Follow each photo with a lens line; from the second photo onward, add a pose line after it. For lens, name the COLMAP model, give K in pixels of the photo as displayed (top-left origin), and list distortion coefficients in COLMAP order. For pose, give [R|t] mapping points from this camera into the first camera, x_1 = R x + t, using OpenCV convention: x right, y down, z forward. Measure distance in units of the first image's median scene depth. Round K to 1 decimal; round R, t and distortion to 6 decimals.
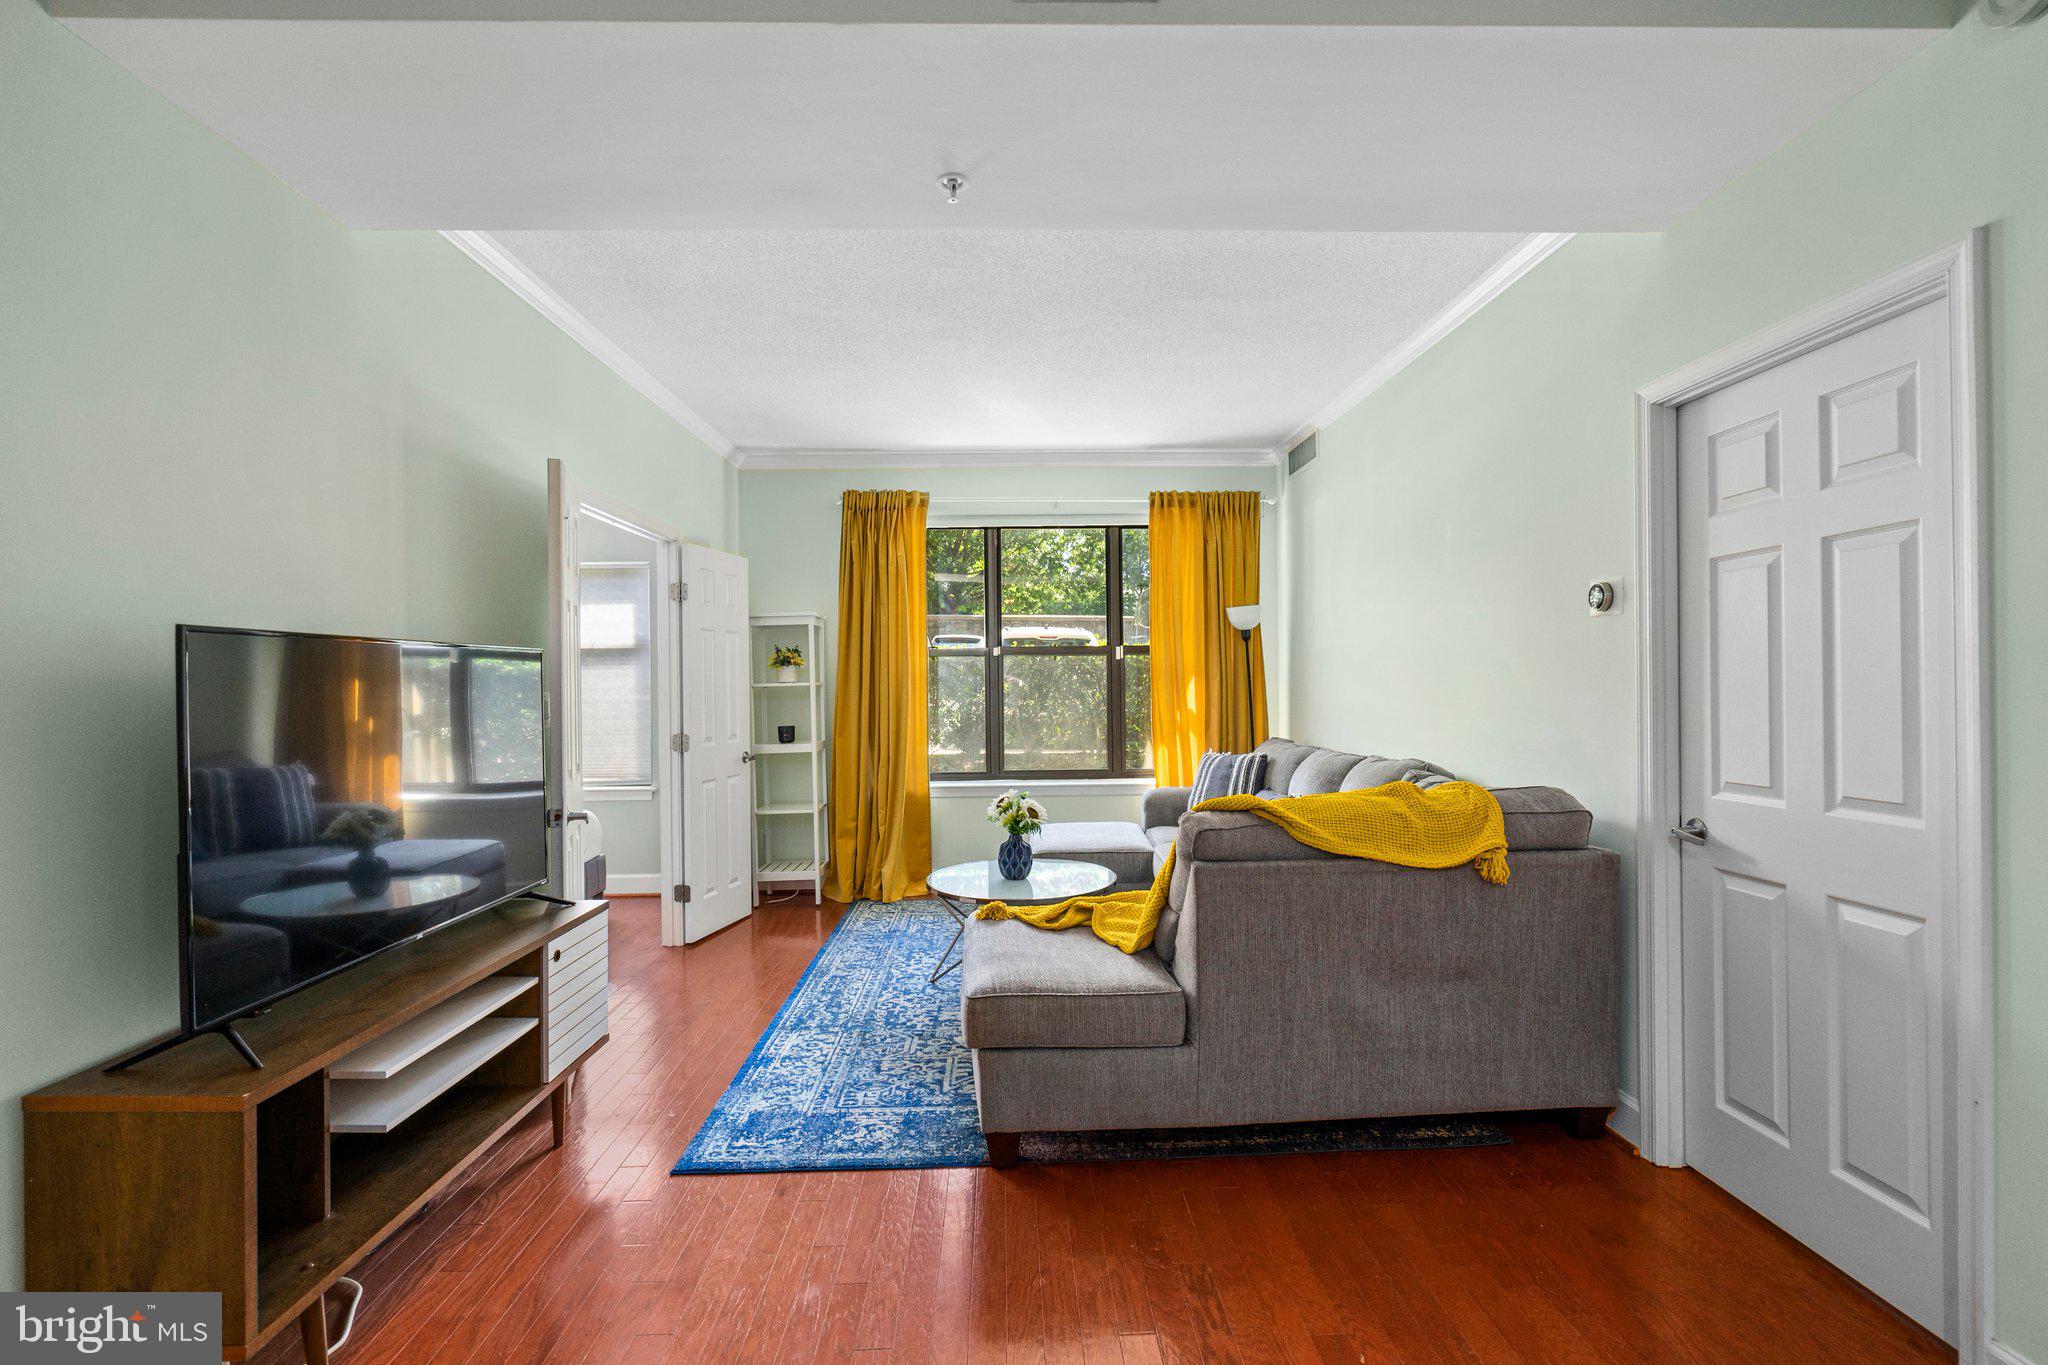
lens RADIAL K [[926.5, 0, 1045.0], [0, 926.5, 670.2], [0, 0, 1]] dist [-0.002572, 0.000813]
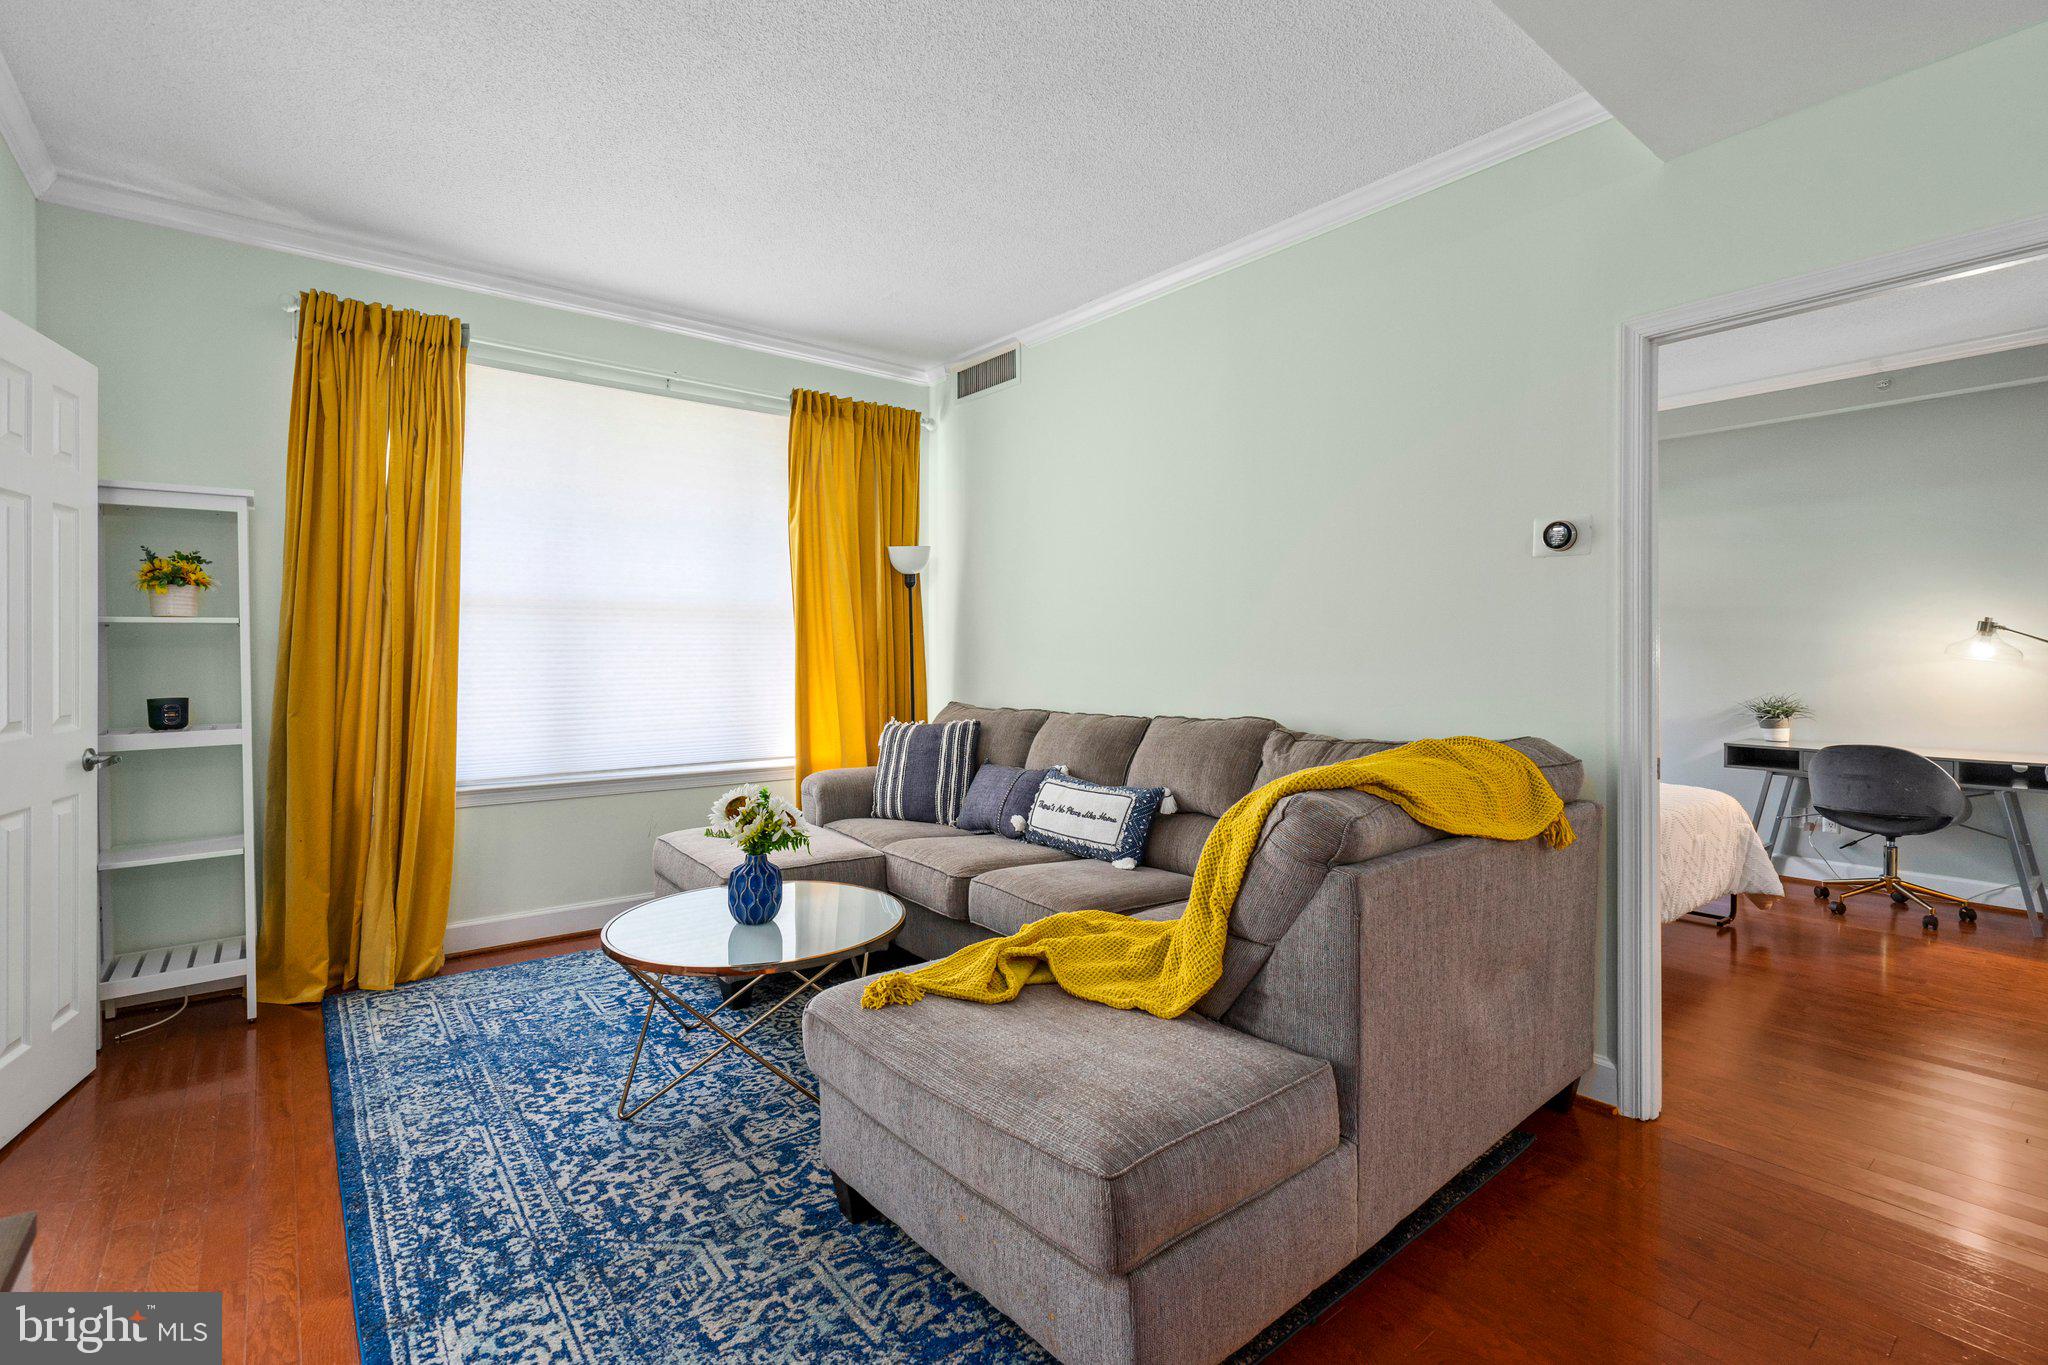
lens RADIAL K [[926.5, 0, 1043.2], [0, 926.5, 648.2], [0, 0, 1]] dist [-0.002572, 0.000813]
pose [[0.803038, 0.014438, 0.595753, -0.314420], [-0.017184, 0.999852, -0.001068, 0.037446], [-0.595680, -0.009380, 0.803167, 0.438453]]
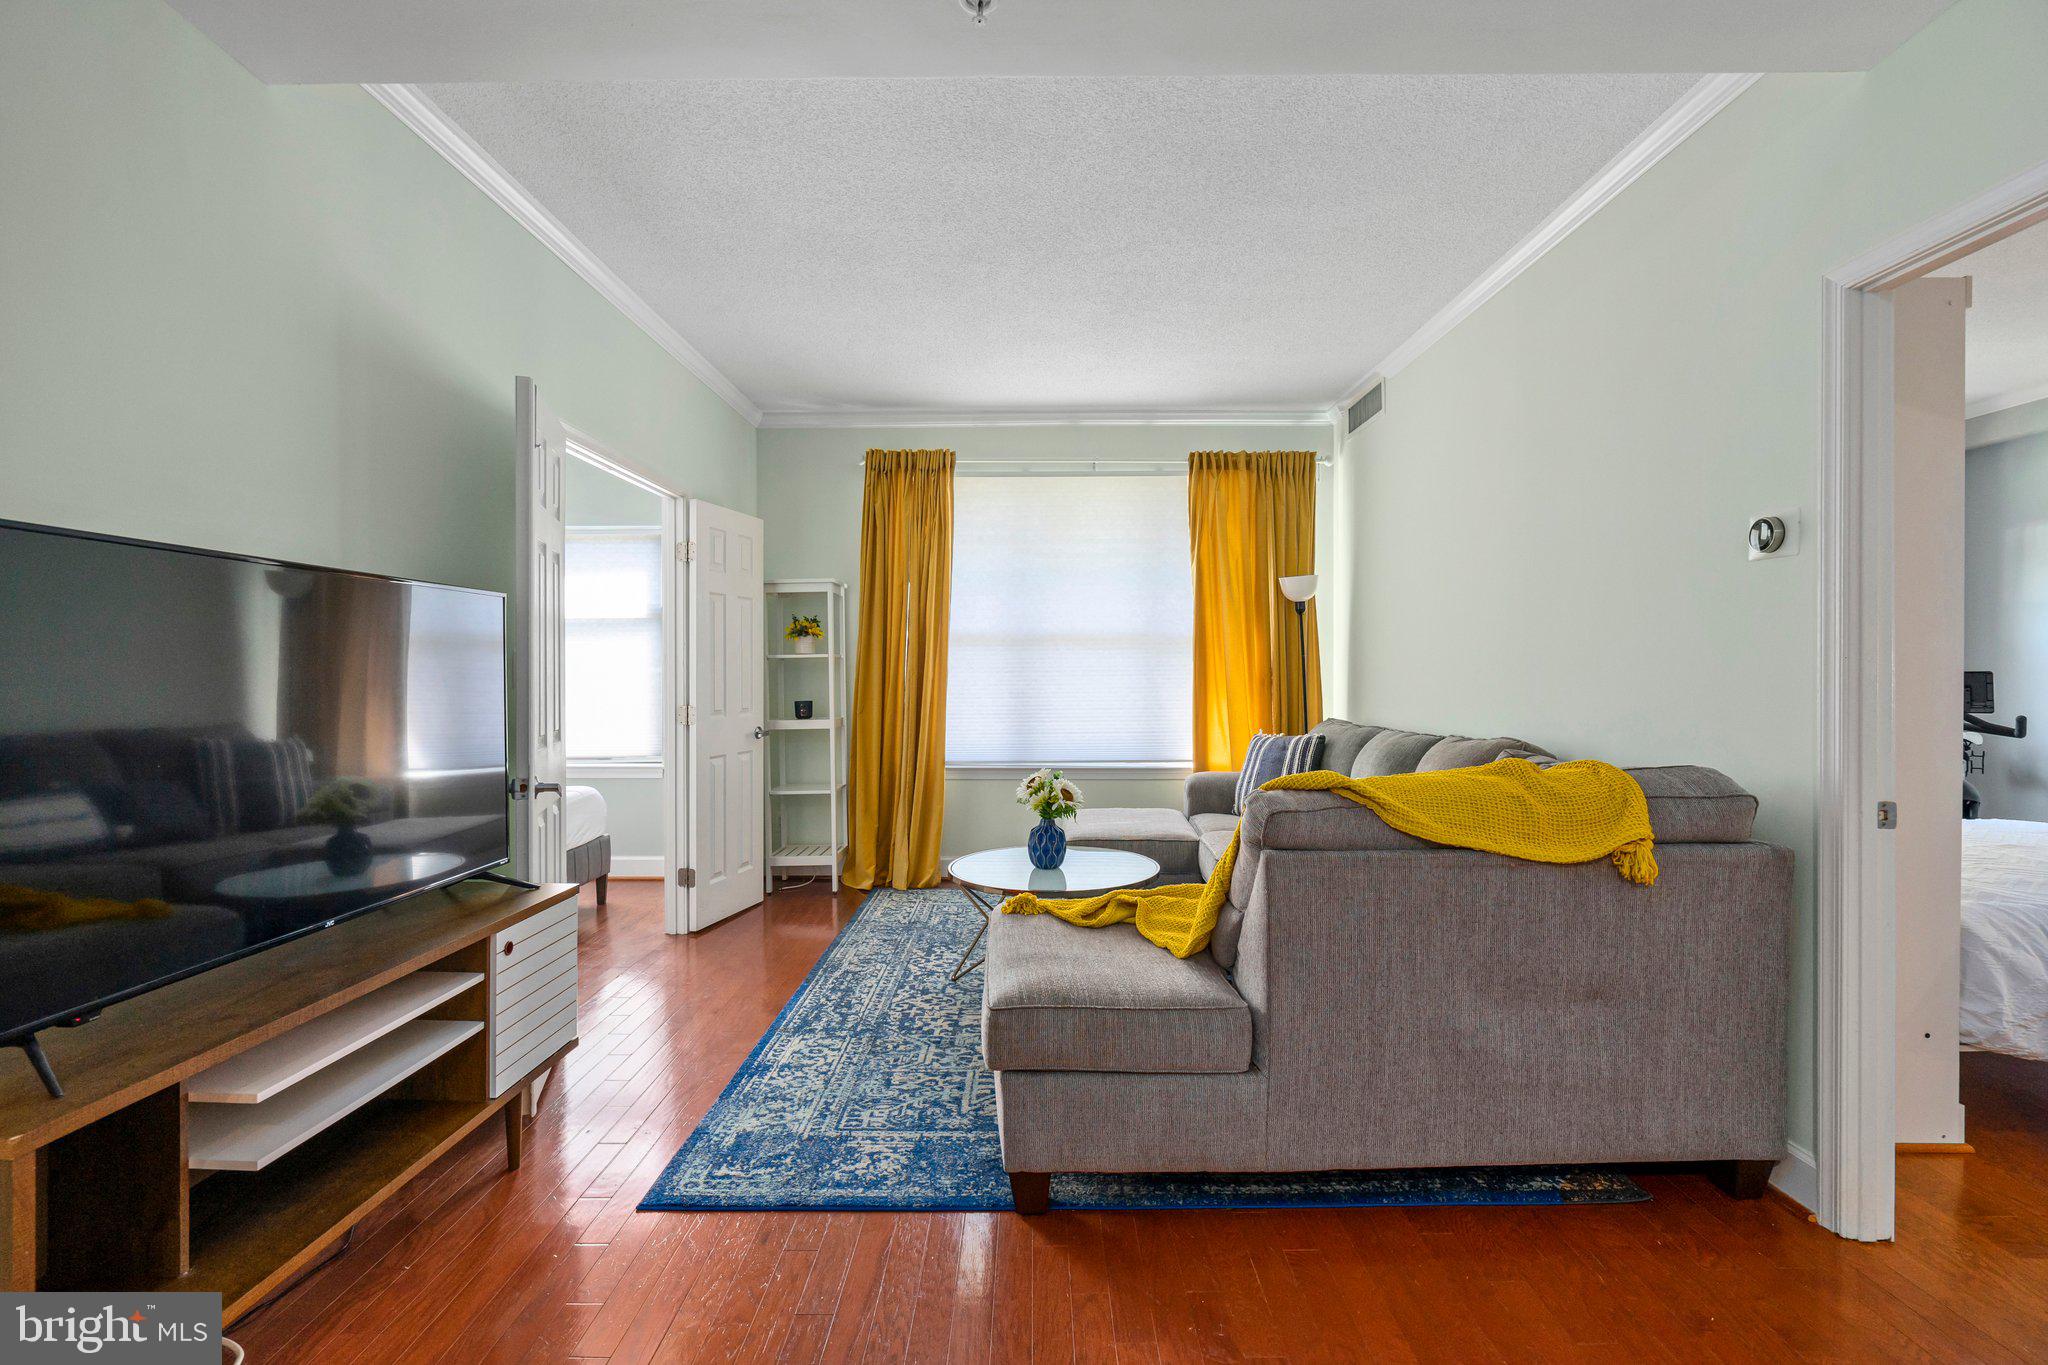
lens RADIAL K [[926.5, 0, 1038.7], [0, 926.5, 664.7], [0, 0, 1]] dist [-0.002572, 0.000813]
pose [[0.999091, 0.007909, -0.041895, -0.004537], [-0.007729, 0.999960, 0.004442, 0.029185], [0.041929, -0.004114, 0.999112, 0.124393]]
